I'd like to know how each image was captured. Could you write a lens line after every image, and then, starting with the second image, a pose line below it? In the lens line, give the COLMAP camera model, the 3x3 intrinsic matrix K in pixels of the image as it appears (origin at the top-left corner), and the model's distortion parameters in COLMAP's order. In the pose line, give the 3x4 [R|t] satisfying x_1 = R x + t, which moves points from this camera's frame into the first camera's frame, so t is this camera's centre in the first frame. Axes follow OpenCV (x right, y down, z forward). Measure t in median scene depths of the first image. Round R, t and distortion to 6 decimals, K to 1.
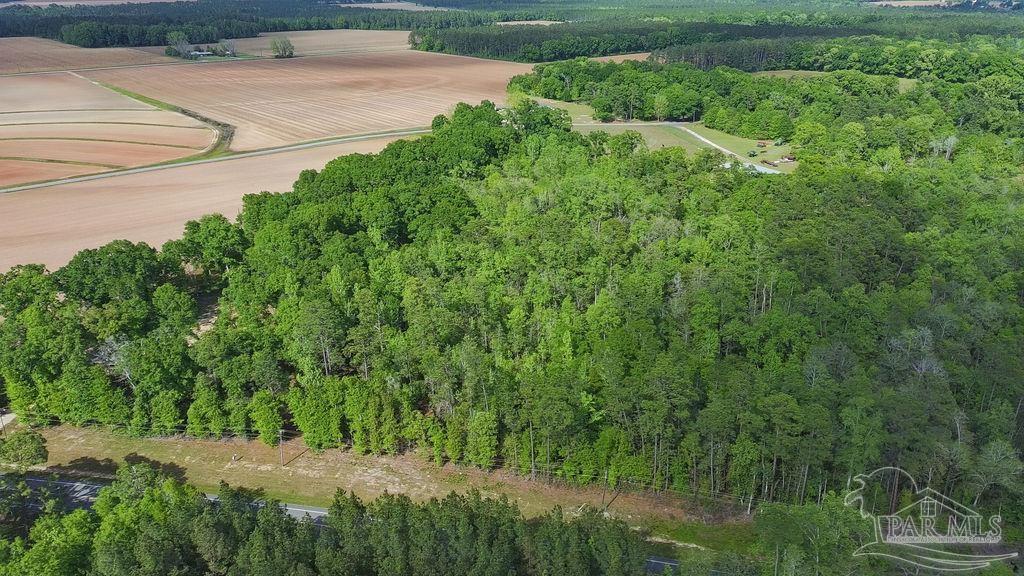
lens RADIAL K [[786.3, 0, 519.0], [0, 786.3, 283.2], [0, 0, 1]] dist [0.086056, -0.087025]
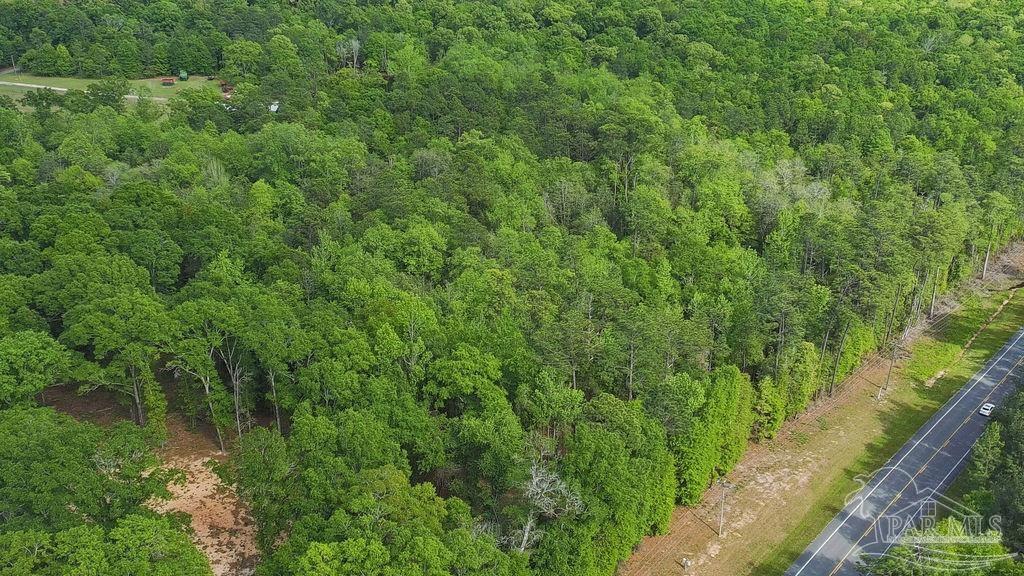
lens RADIAL K [[1031.2, 0, 519.1], [0, 1031.2, 271.1], [0, 0, 1]] dist [0.059160, 0.013485]
pose [[0.489866, -0.305654, 0.816460, -0.550574], [0.314948, 0.935322, 0.161187, -0.091745], [-0.812920, 0.178182, 0.554447, 0.331226]]
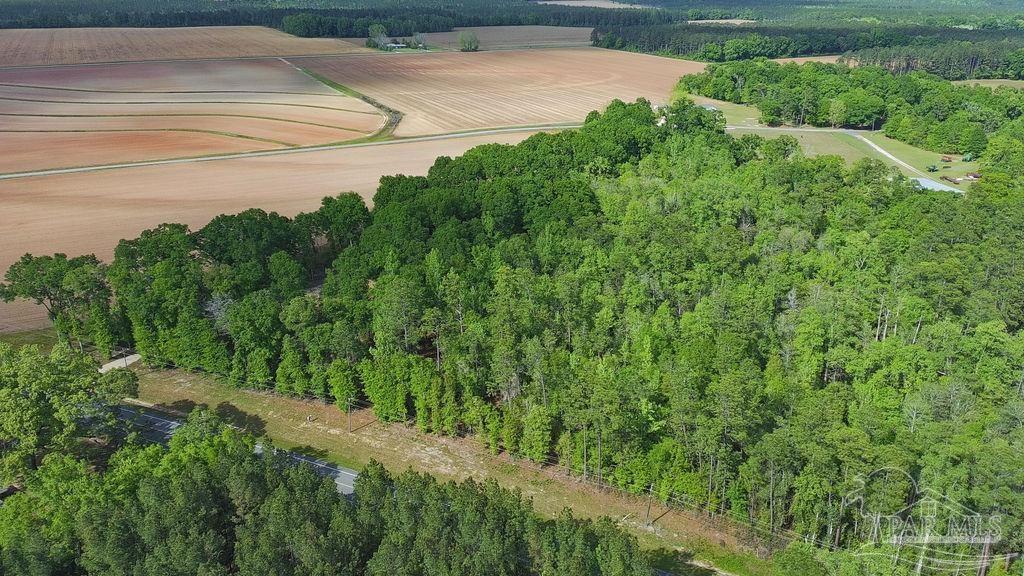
lens RADIAL K [[786.3, 0, 519.0], [0, 786.3, 283.2], [0, 0, 1]] dist [0.086056, -0.087025]
pose [[0.970872, 0.095384, -0.219794, 0.070382], [-0.094991, 0.995401, 0.012383, -0.000130], [0.219964, 0.008856, 0.975468, 0.014366]]
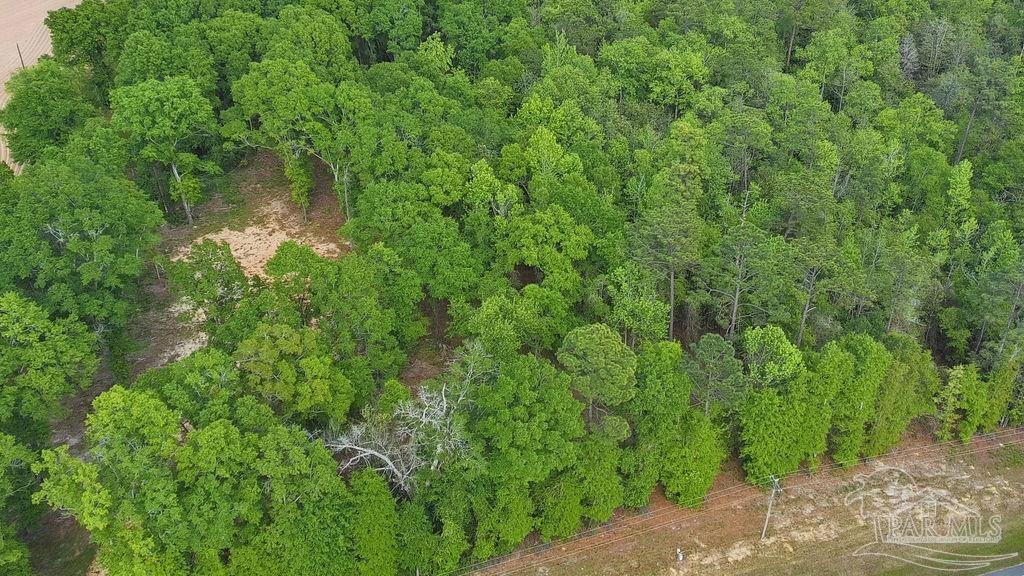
lens RADIAL K [[1031.2, 0, 519.1], [0, 1031.2, 271.1], [0, 0, 1]] dist [0.059160, 0.013485]
pose [[0.884735, -0.249055, 0.393974, -0.354107], [0.160285, 0.956289, 0.244583, -0.066876], [-0.437667, -0.153243, 0.885982, 0.270074]]
